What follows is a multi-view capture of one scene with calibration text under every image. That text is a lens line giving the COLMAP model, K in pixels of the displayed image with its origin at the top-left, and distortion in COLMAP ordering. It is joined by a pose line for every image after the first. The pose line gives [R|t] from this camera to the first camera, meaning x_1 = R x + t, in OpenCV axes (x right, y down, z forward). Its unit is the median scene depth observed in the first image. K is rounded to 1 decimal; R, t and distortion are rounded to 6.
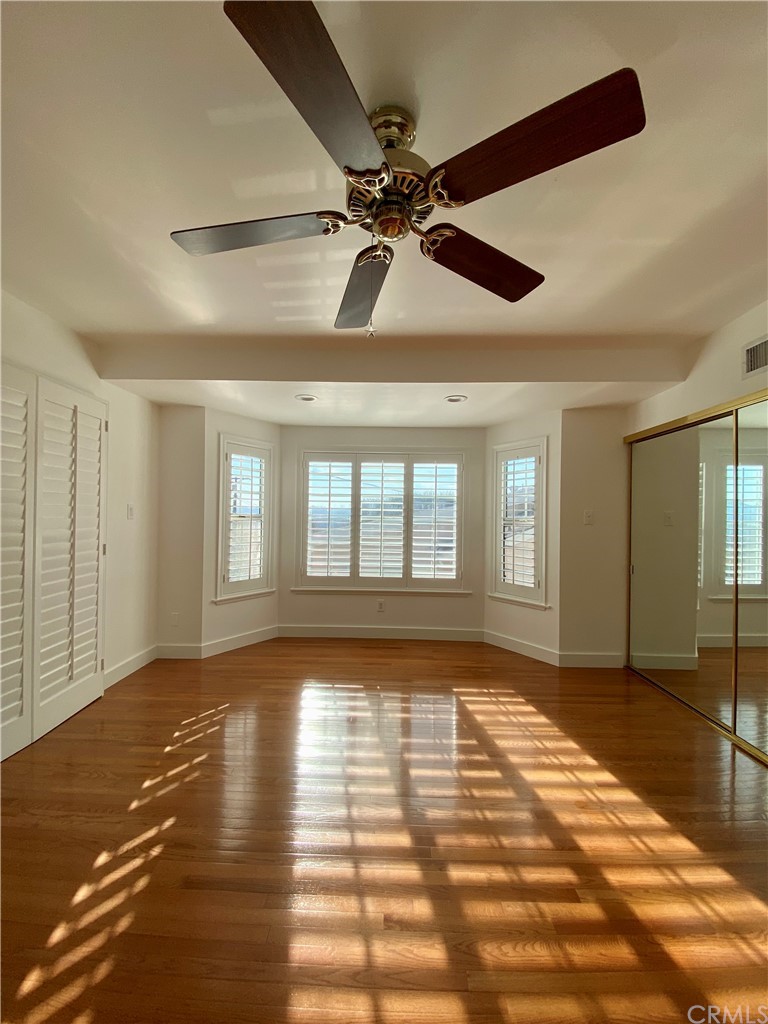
lens RADIAL K [[415.7, 0, 384.2], [0, 415.7, 512.7], [0, 0, 1]] dist [0.013203, -0.016114]
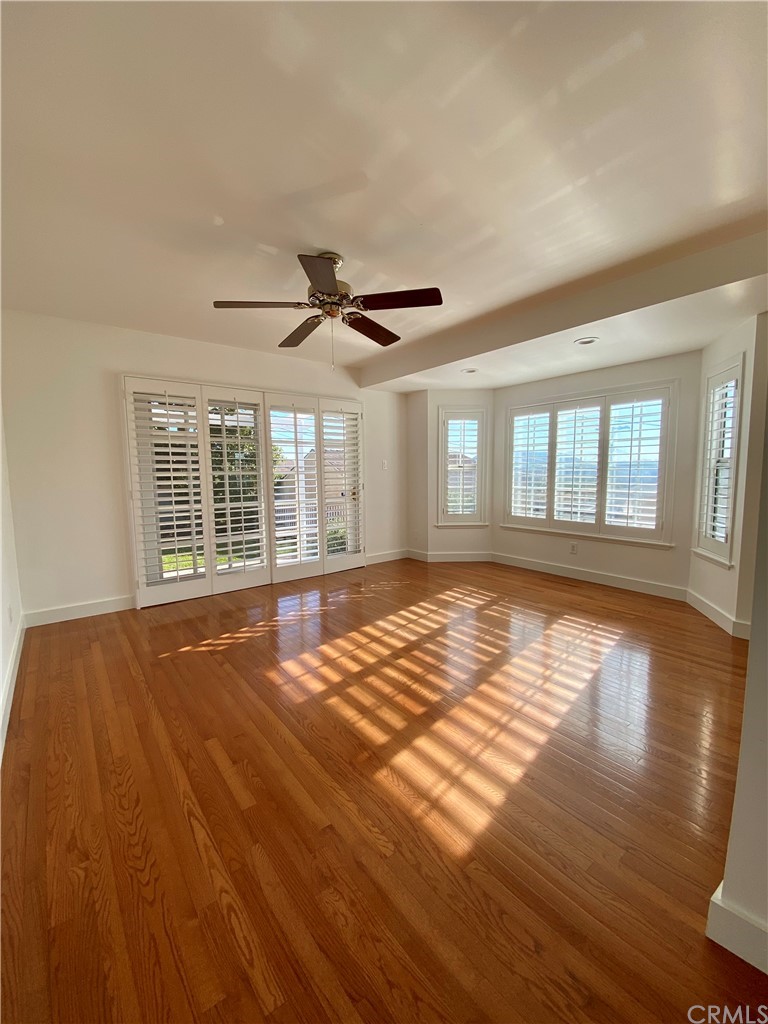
lens RADIAL K [[415.7, 0, 377.3], [0, 415.7, 516.5], [0, 0, 1]] dist [0.013203, -0.016114]
pose [[0.618173, 0.064322, -0.783406, 0.625899], [0.018767, 0.995154, 0.096516, 0.039631], [0.785818, -0.074366, 0.613970, -0.047414]]
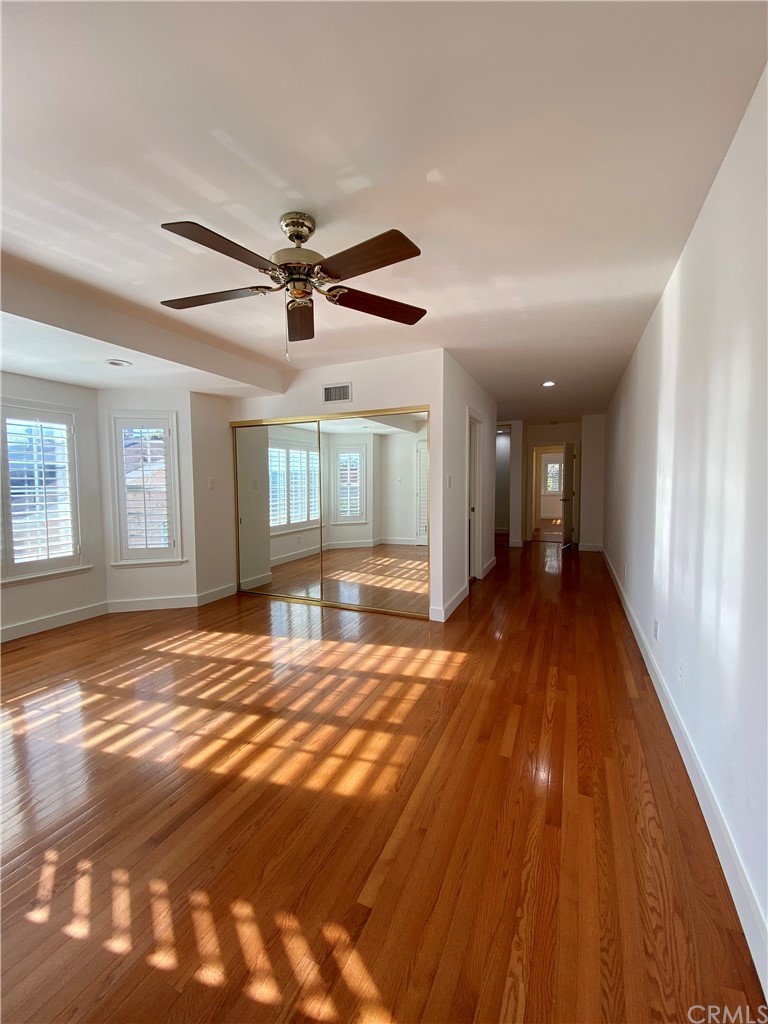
lens RADIAL K [[415.7, 0, 380.5], [0, 415.7, 513.3], [0, 0, 1]] dist [0.013203, -0.016114]
pose [[0.391337, -0.084412, 0.916368, -0.475933], [0.008045, 0.996060, 0.088317, -0.005928], [-0.920212, -0.027190, 0.390474, 0.040527]]
